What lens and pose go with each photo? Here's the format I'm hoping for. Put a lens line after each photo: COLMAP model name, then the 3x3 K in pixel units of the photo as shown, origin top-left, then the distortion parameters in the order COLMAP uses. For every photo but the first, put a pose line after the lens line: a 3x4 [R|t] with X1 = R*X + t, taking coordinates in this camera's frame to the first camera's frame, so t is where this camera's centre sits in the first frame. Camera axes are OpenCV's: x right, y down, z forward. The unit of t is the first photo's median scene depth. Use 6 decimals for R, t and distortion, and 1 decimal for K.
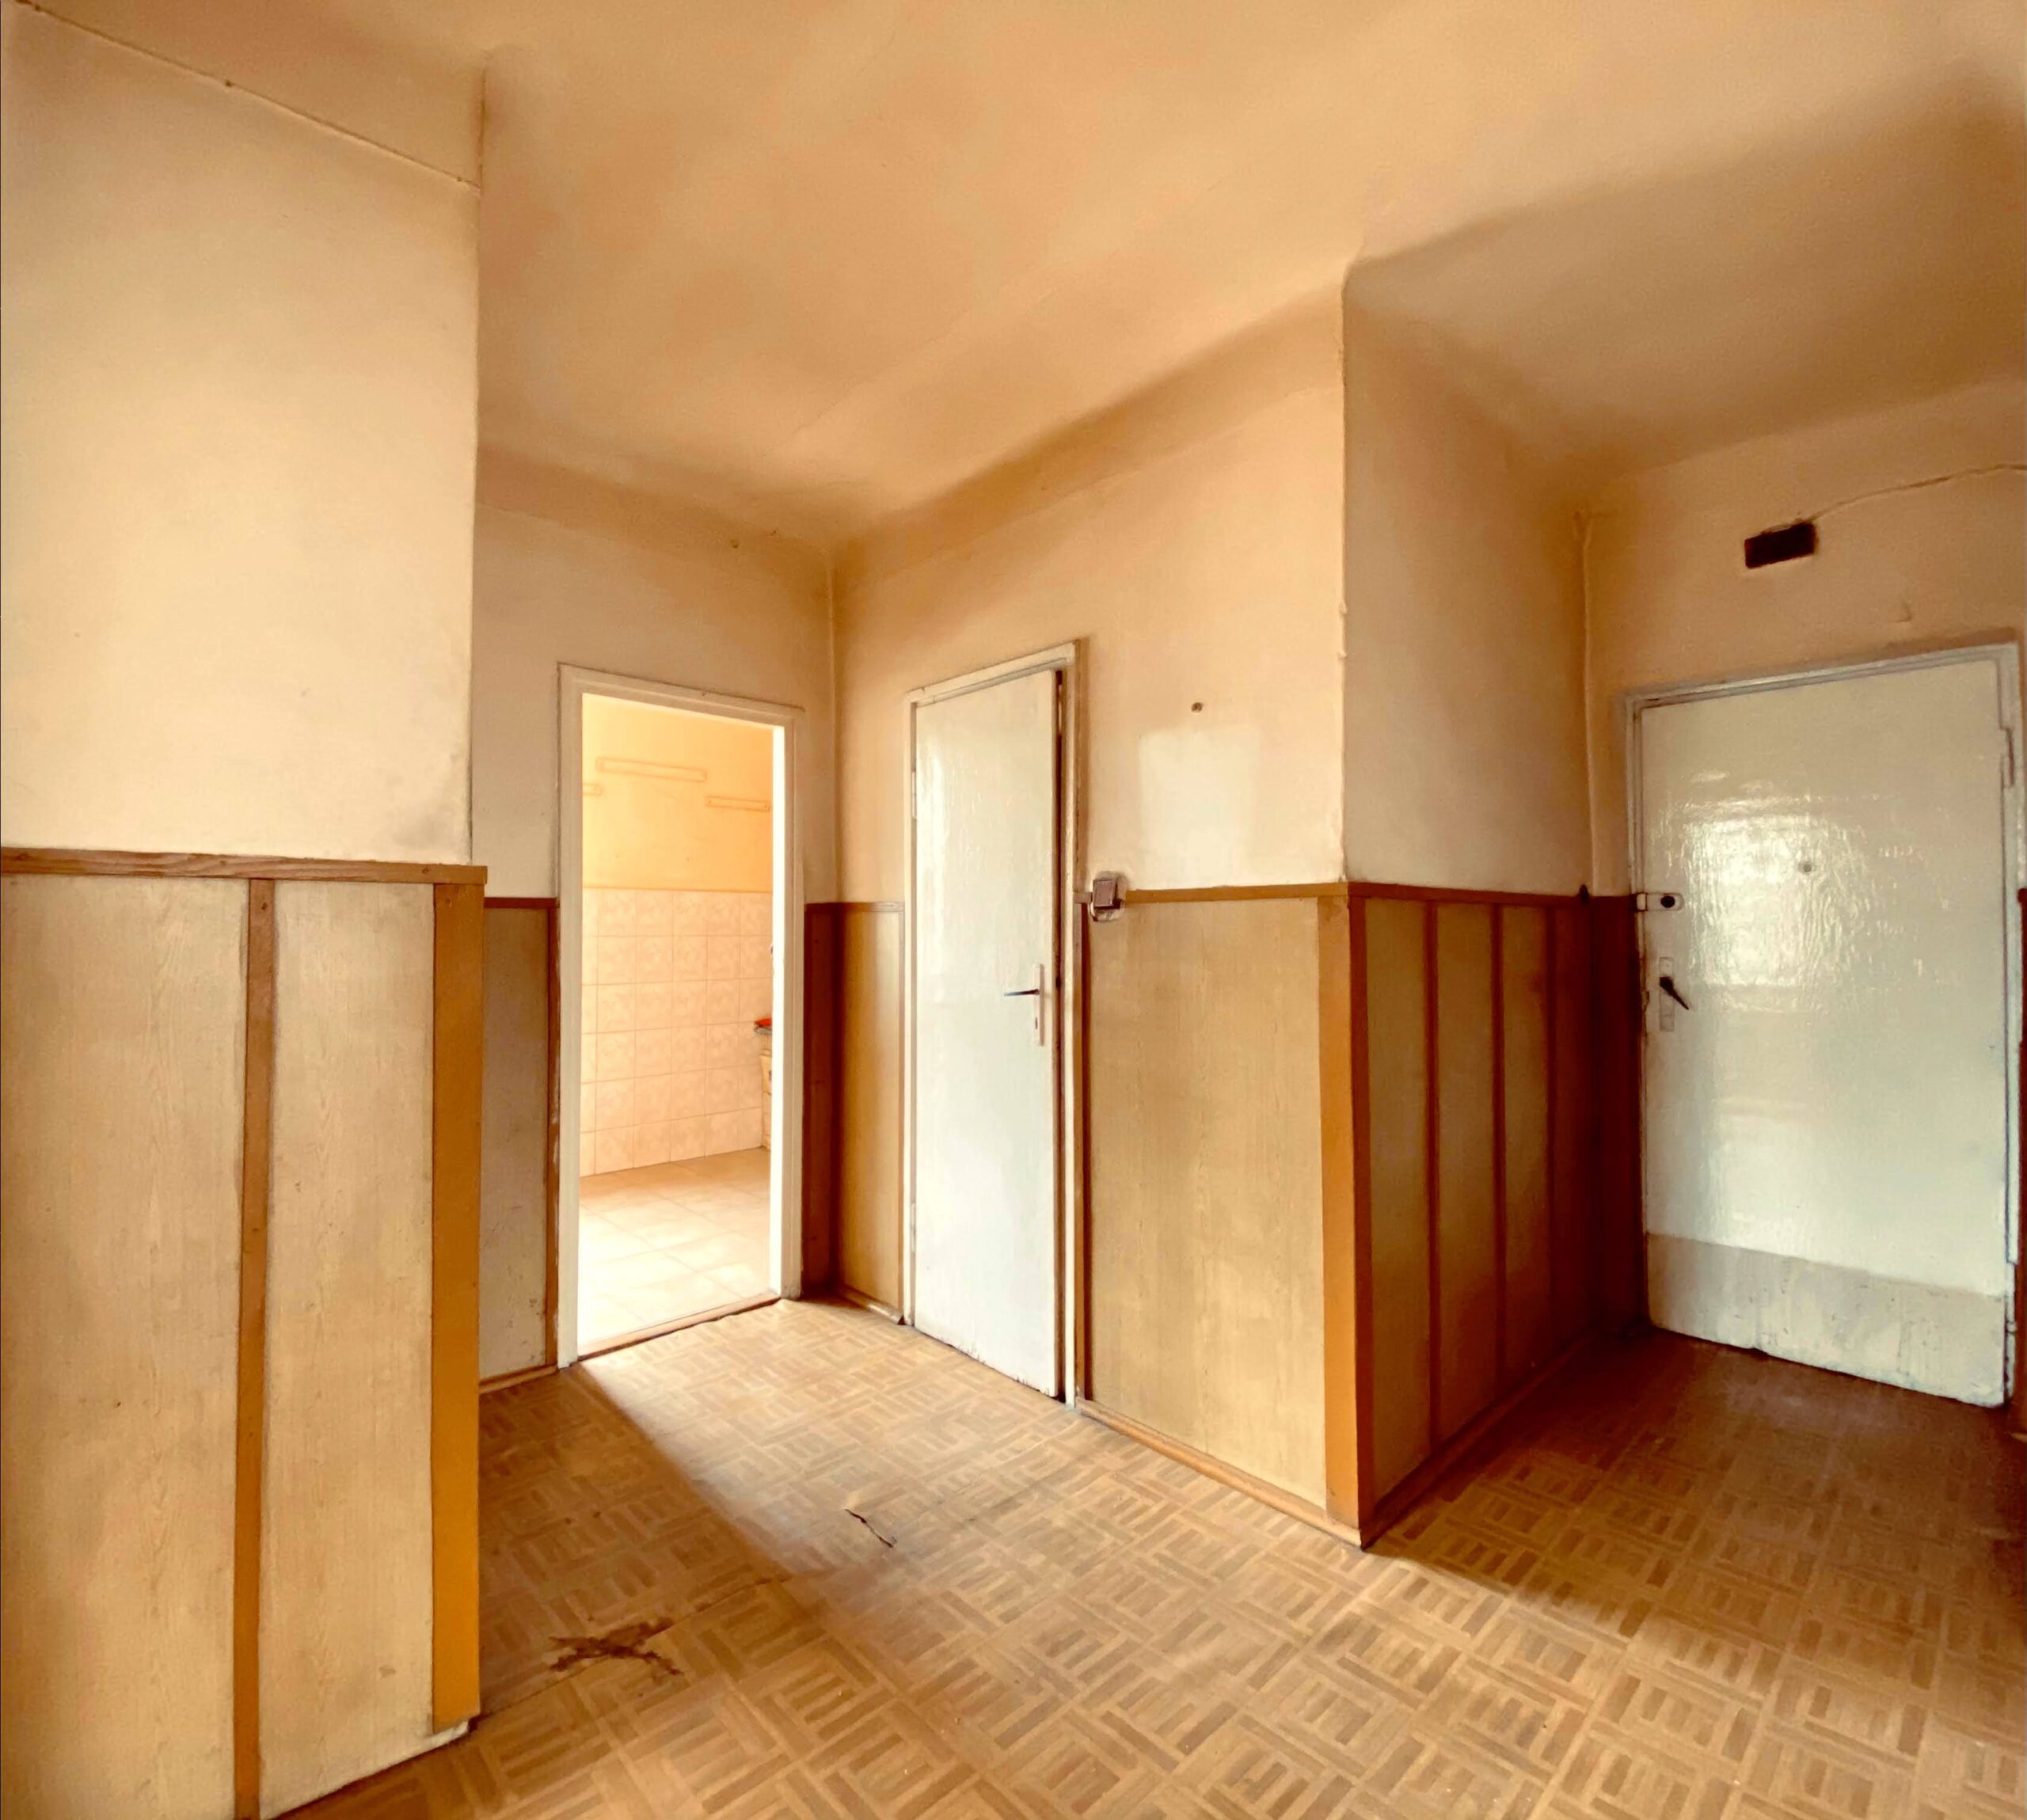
lens RADIAL K [[979.1, 0, 952.6], [0, 979.1, 912.8], [0, 0, 1]] dist [0.000929, -0.009222]
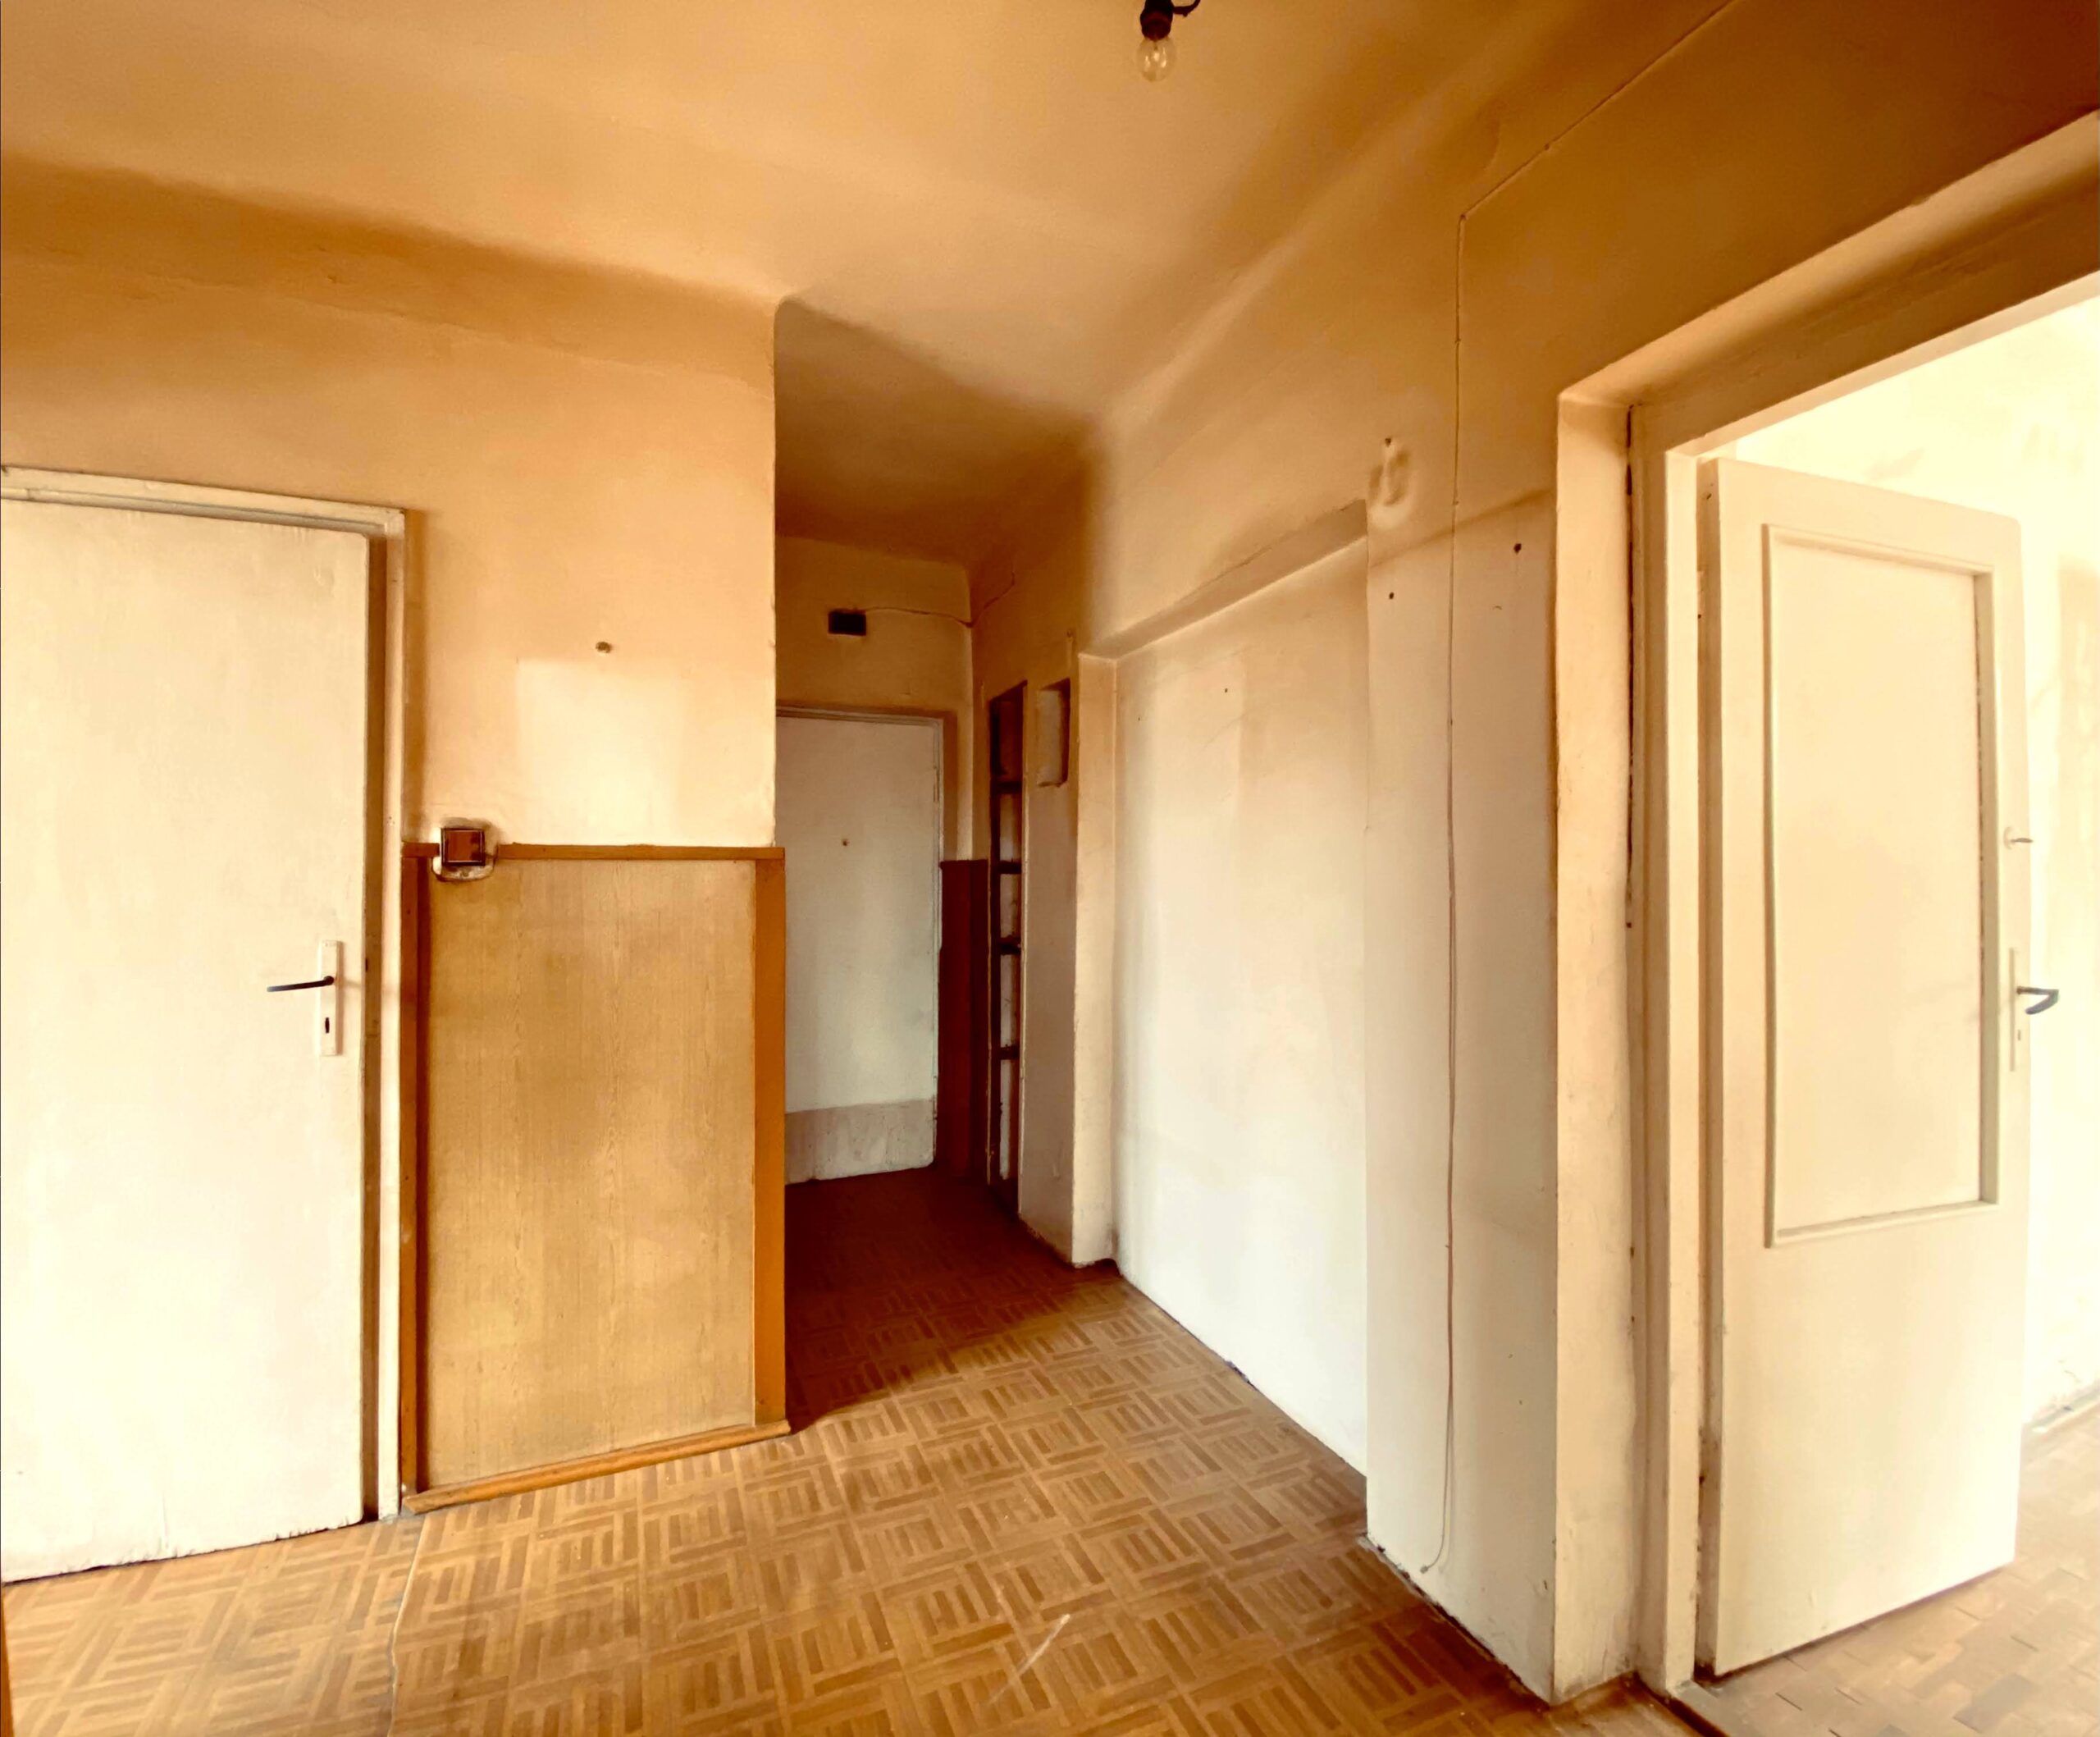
lens RADIAL K [[920.1, 0, 1041.6], [0, 920.1, 878.5], [0, 0, 1]] dist [-0.018203, -0.003119]
pose [[0.318797, 0.003297, 0.947817, -0.542822], [-0.018216, 0.999831, 0.002648, -0.005322], [-0.947648, -0.018109, 0.318803, 0.427815]]
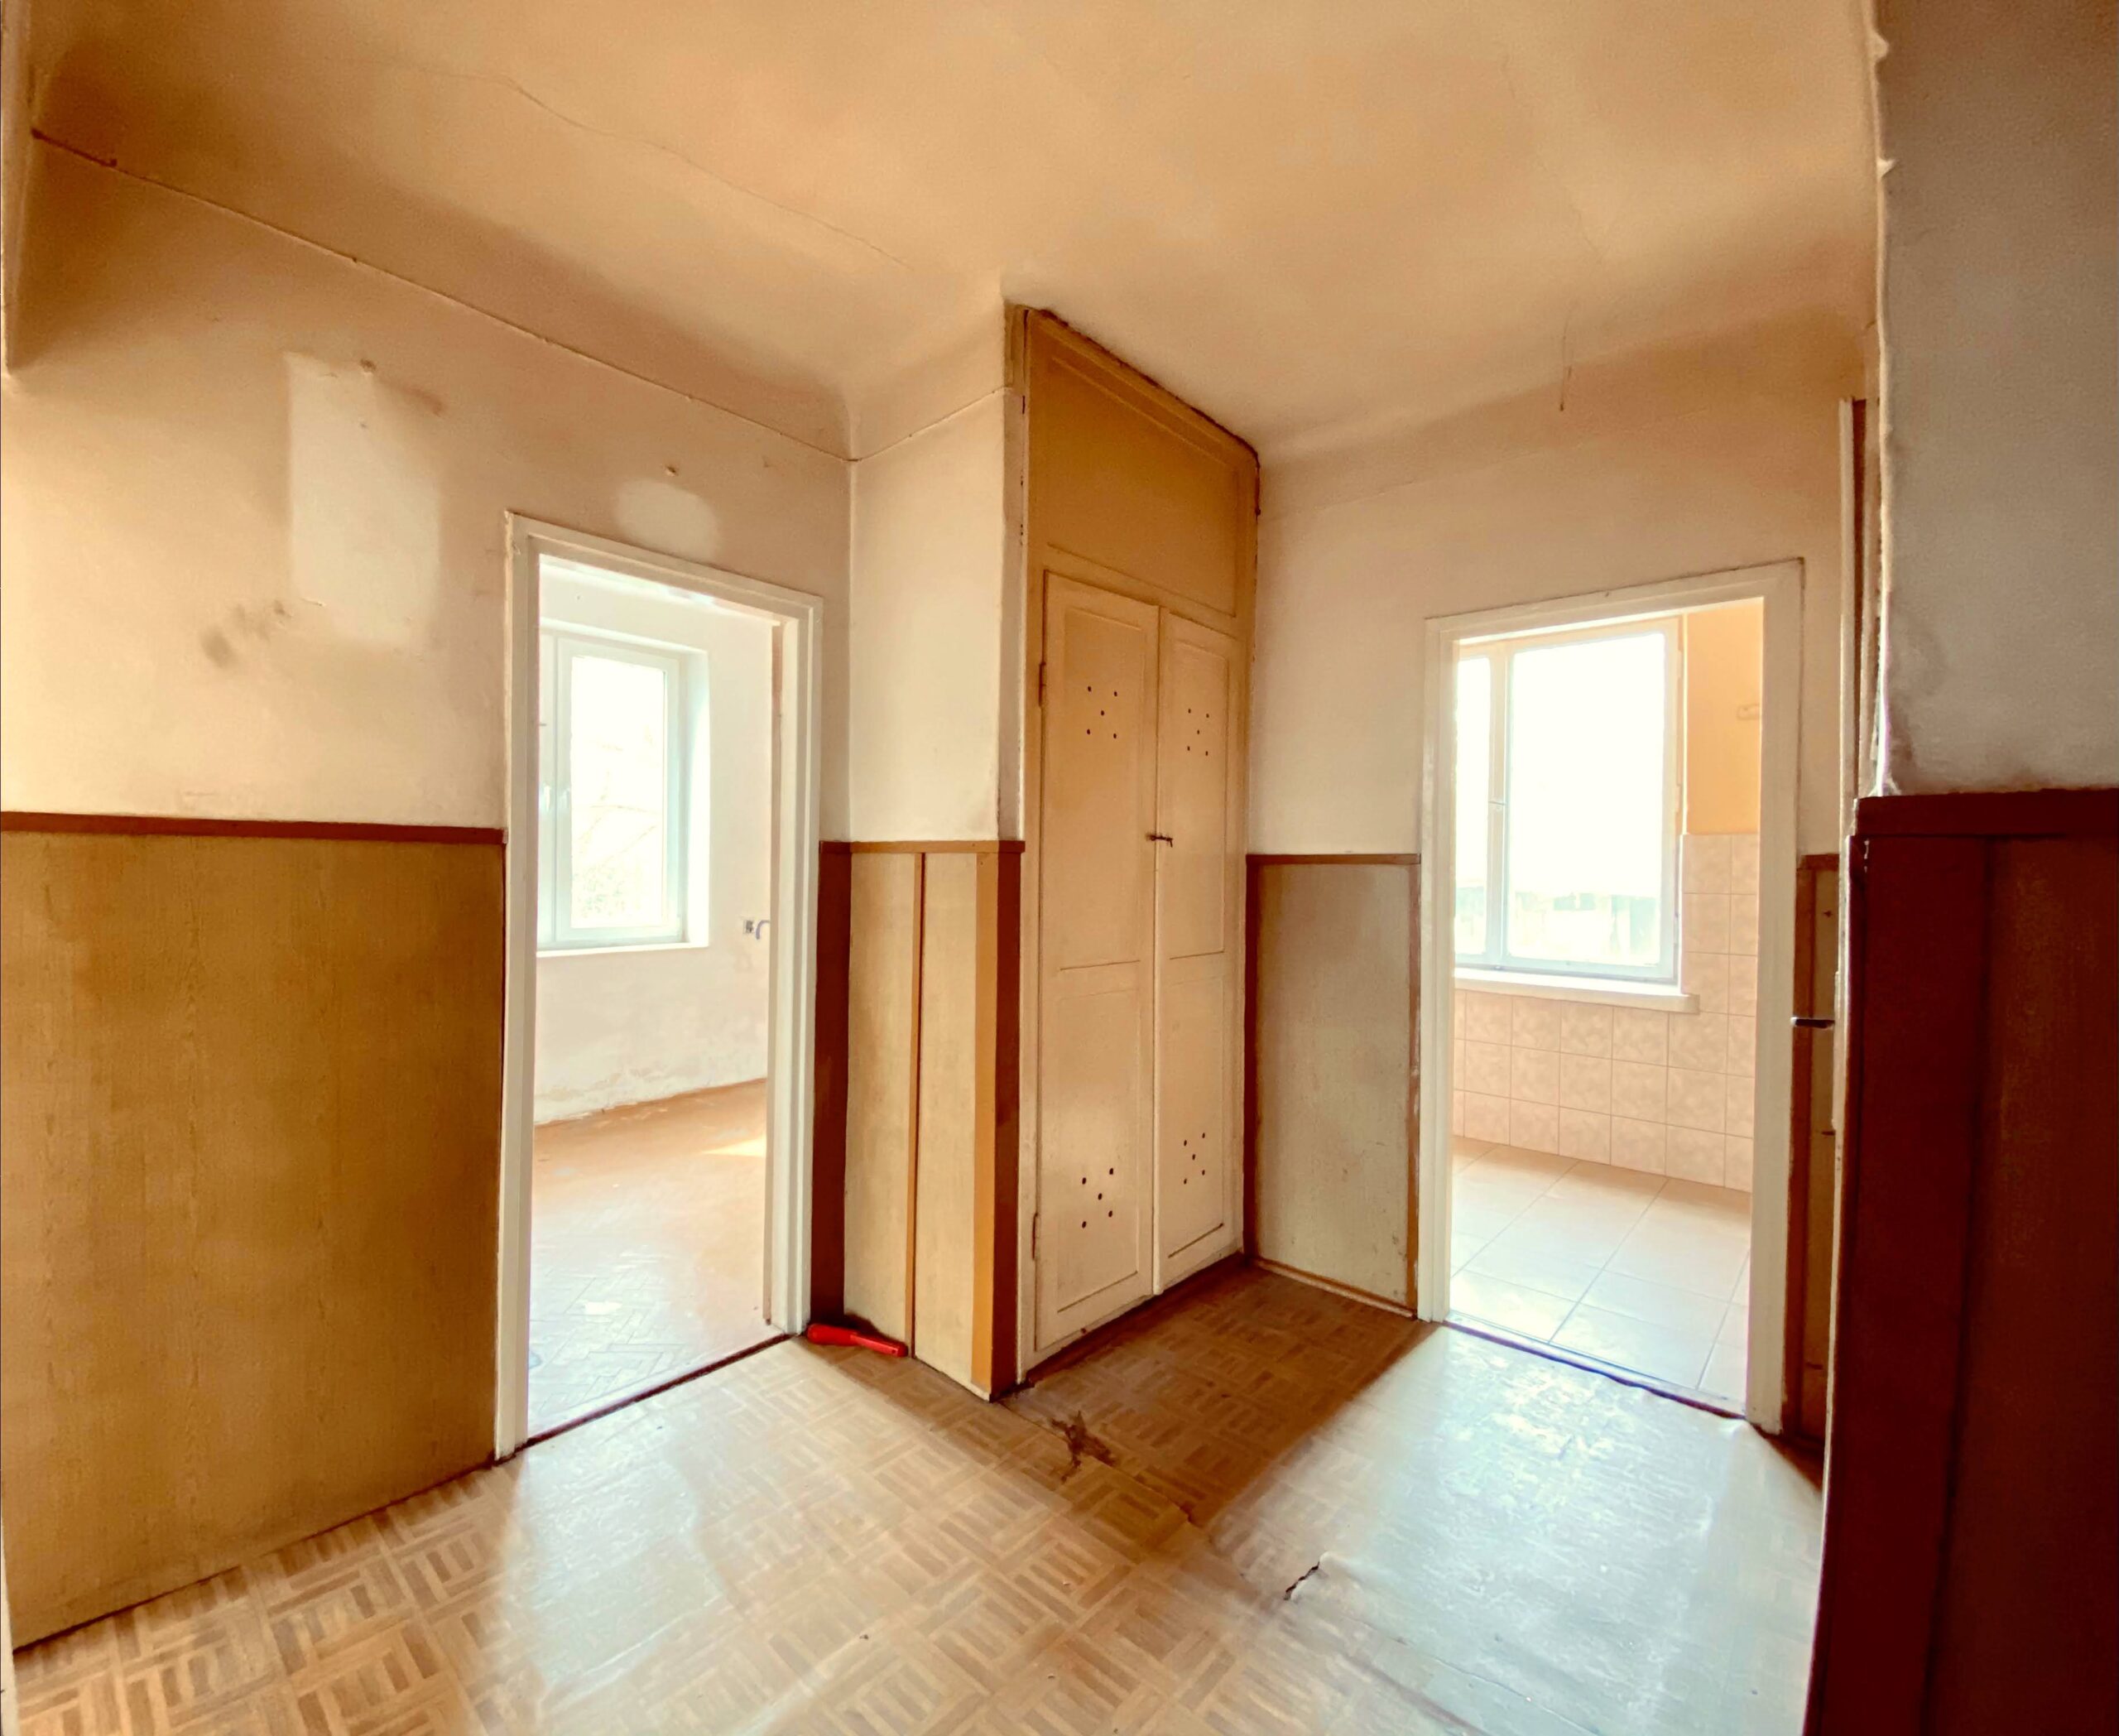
lens RADIAL K [[951.3, 0, 1006.5], [0, 951.3, 859.6], [0, 0, 1]] dist [0.004926, -0.000784]
pose [[0.094486, -0.001789, -0.995525, 0.826145], [-0.004609, 0.999987, -0.002234, -0.011856], [0.995516, 0.004800, 0.094477, 0.719446]]
